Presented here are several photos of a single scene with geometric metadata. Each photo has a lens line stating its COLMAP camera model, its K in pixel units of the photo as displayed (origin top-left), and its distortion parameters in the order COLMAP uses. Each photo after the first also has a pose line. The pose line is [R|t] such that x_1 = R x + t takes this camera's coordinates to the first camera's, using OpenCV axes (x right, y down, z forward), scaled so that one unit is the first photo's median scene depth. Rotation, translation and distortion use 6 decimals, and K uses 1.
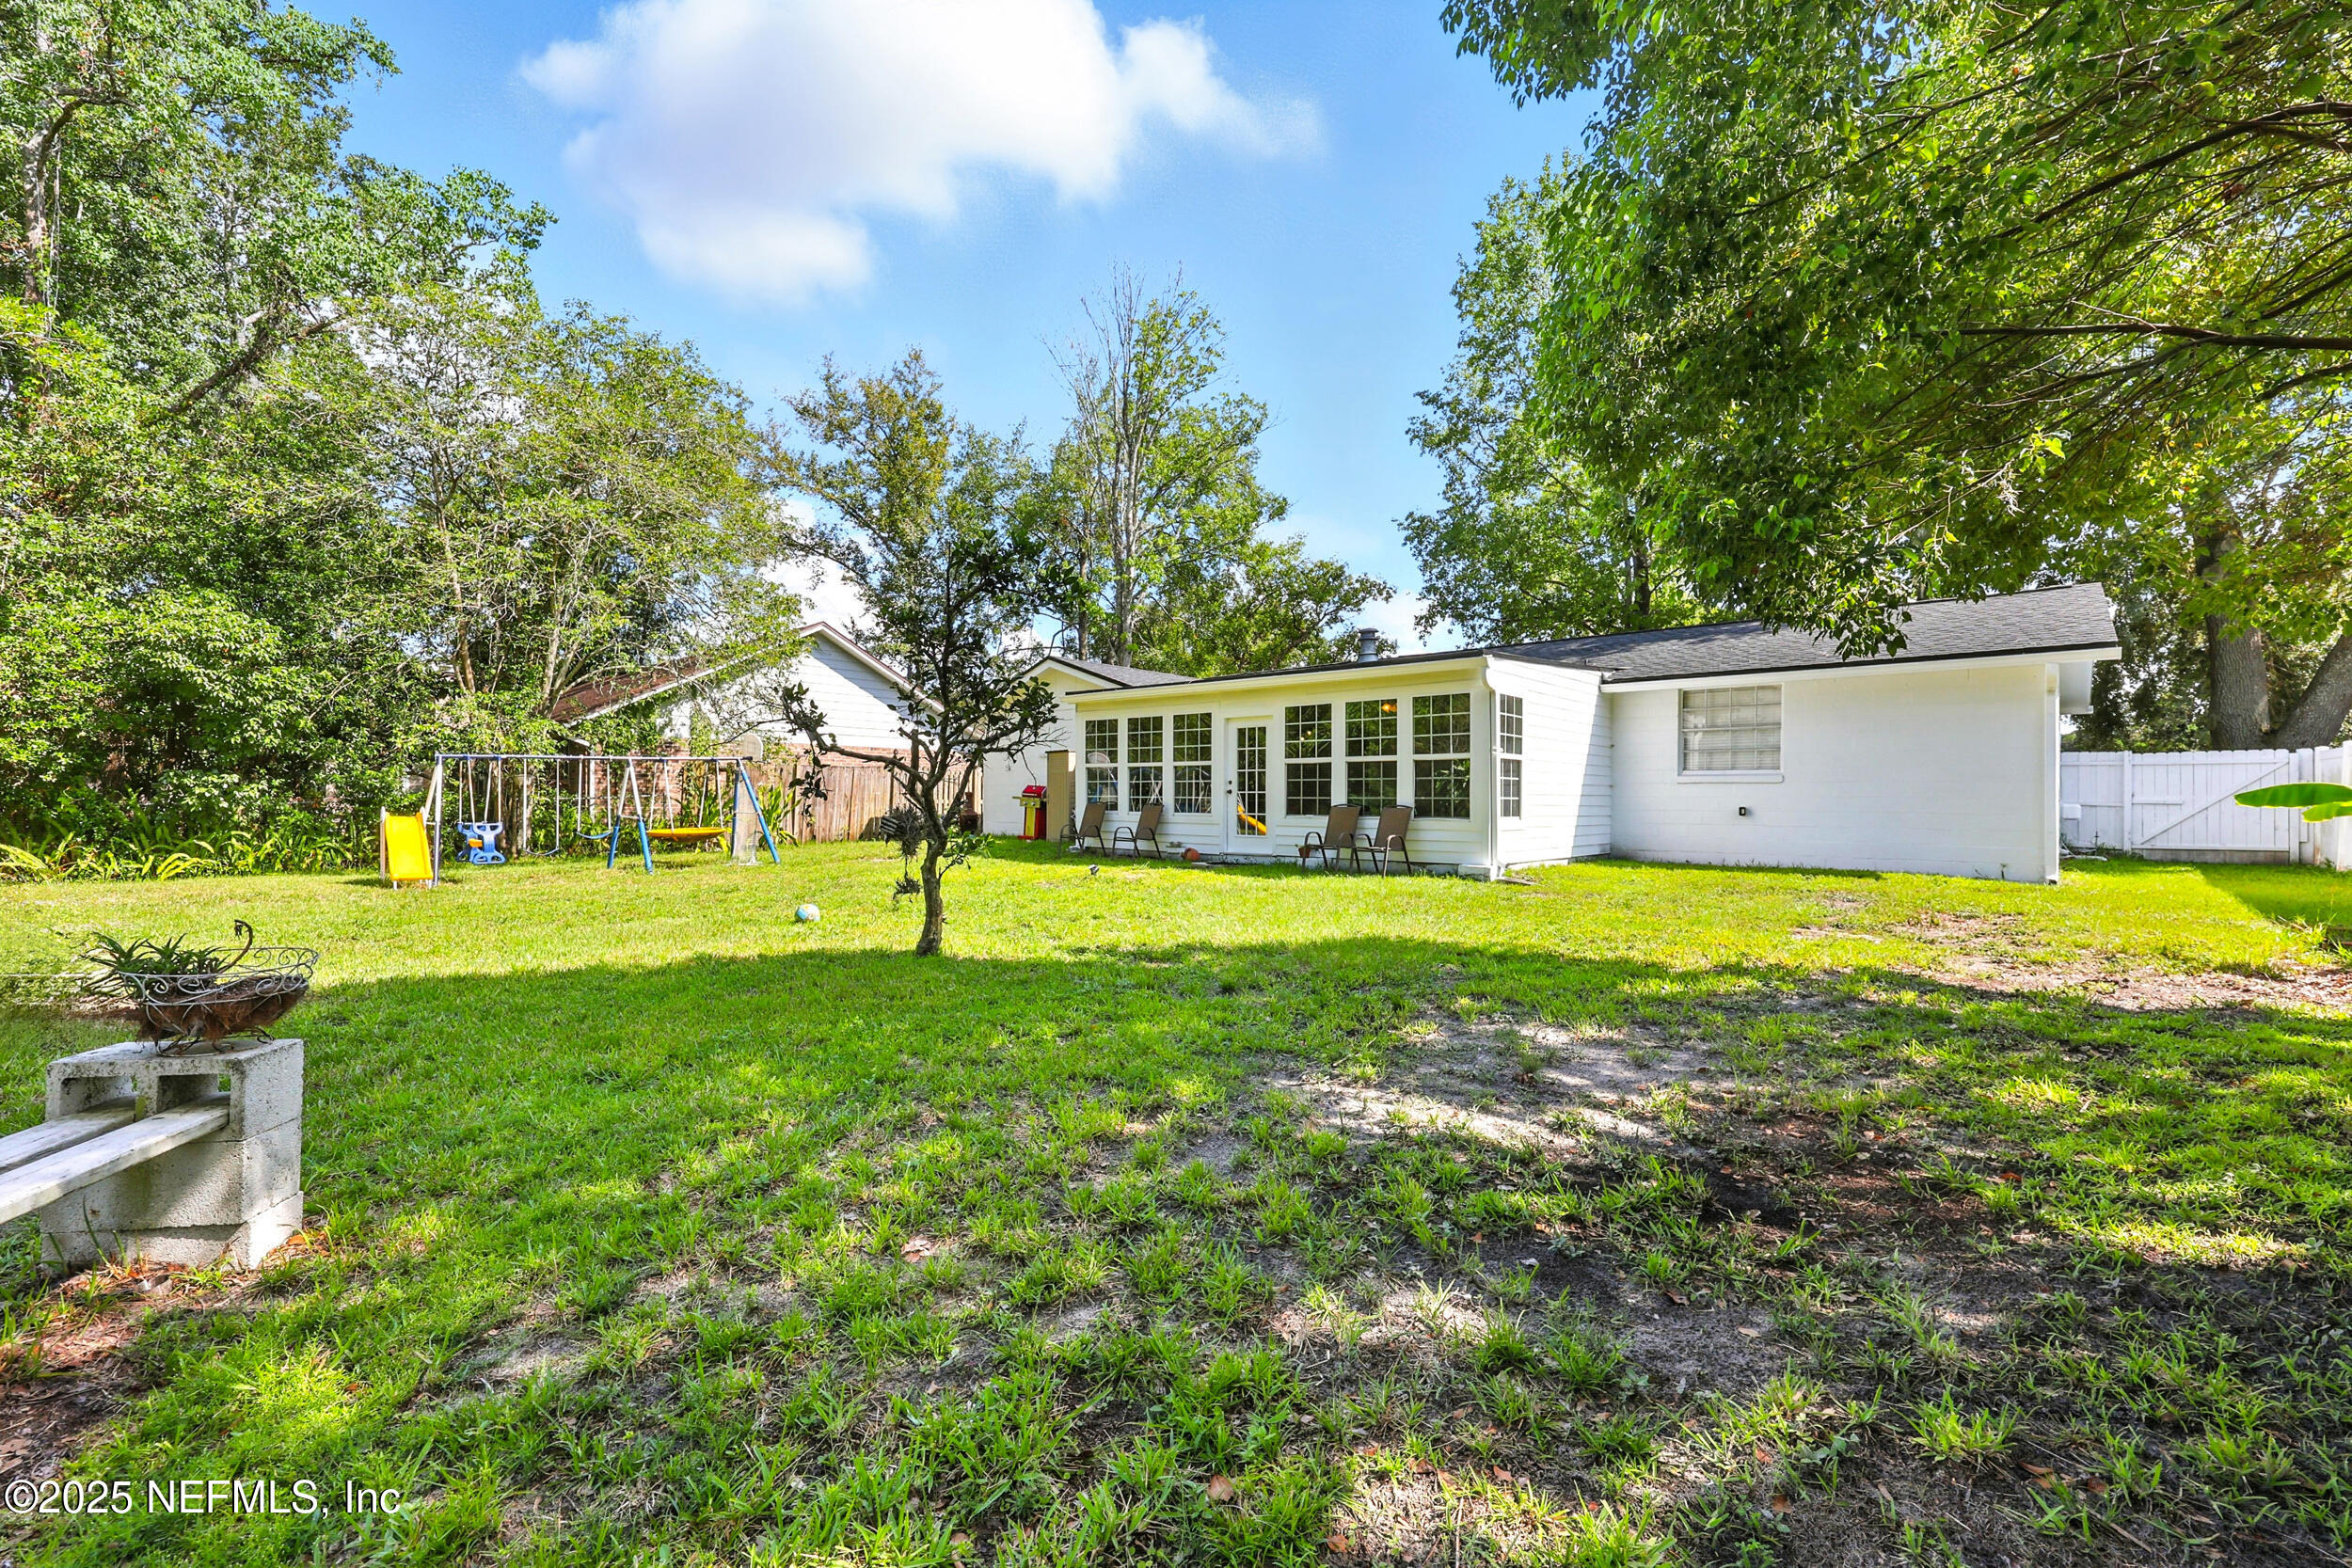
lens RADIAL K [[943.8, 0, 1176.0], [0, 943.8, 784.0], [0, 0, 1]] dist [-0.000134, 0.000225]
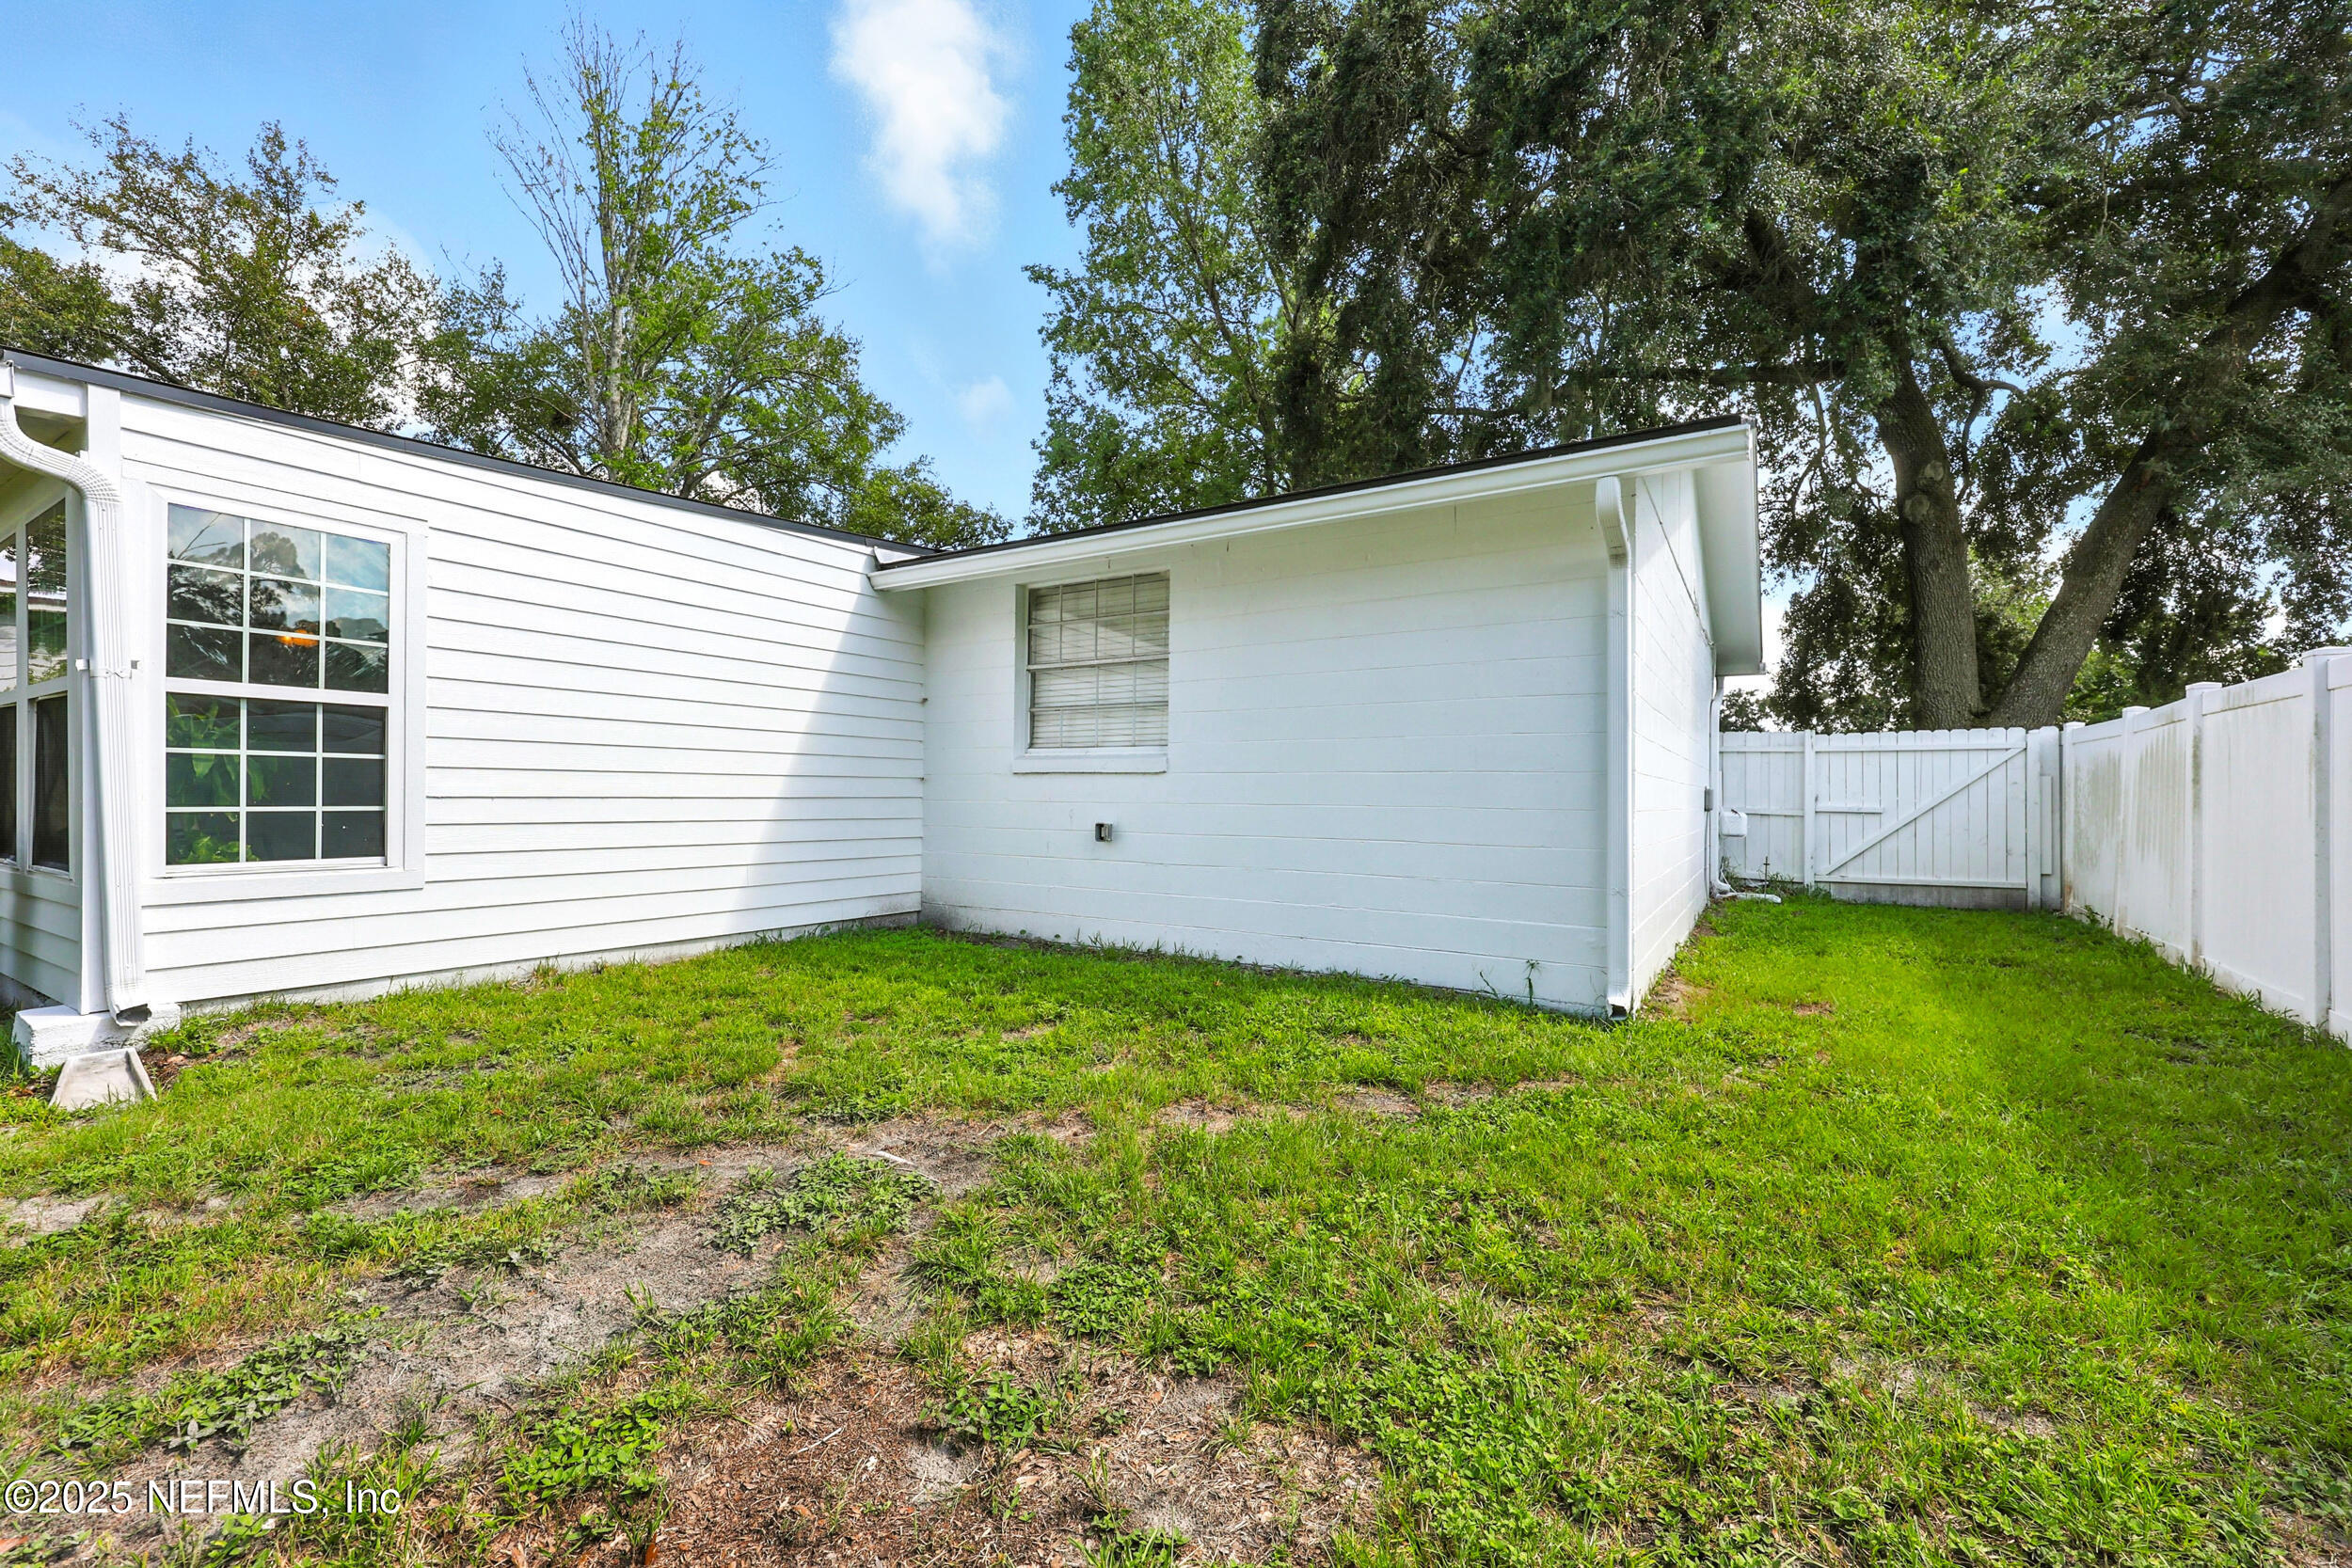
lens RADIAL K [[943.8, 0, 1176.0], [0, 943.8, 784.0], [0, 0, 1]] dist [-0.000134, 0.000225]
pose [[0.984683, 0.004235, 0.174302, 0.468721], [-0.004712, 0.999986, 0.002321, 0.002606], [-0.174289, -0.003107, 0.984690, 0.440054]]
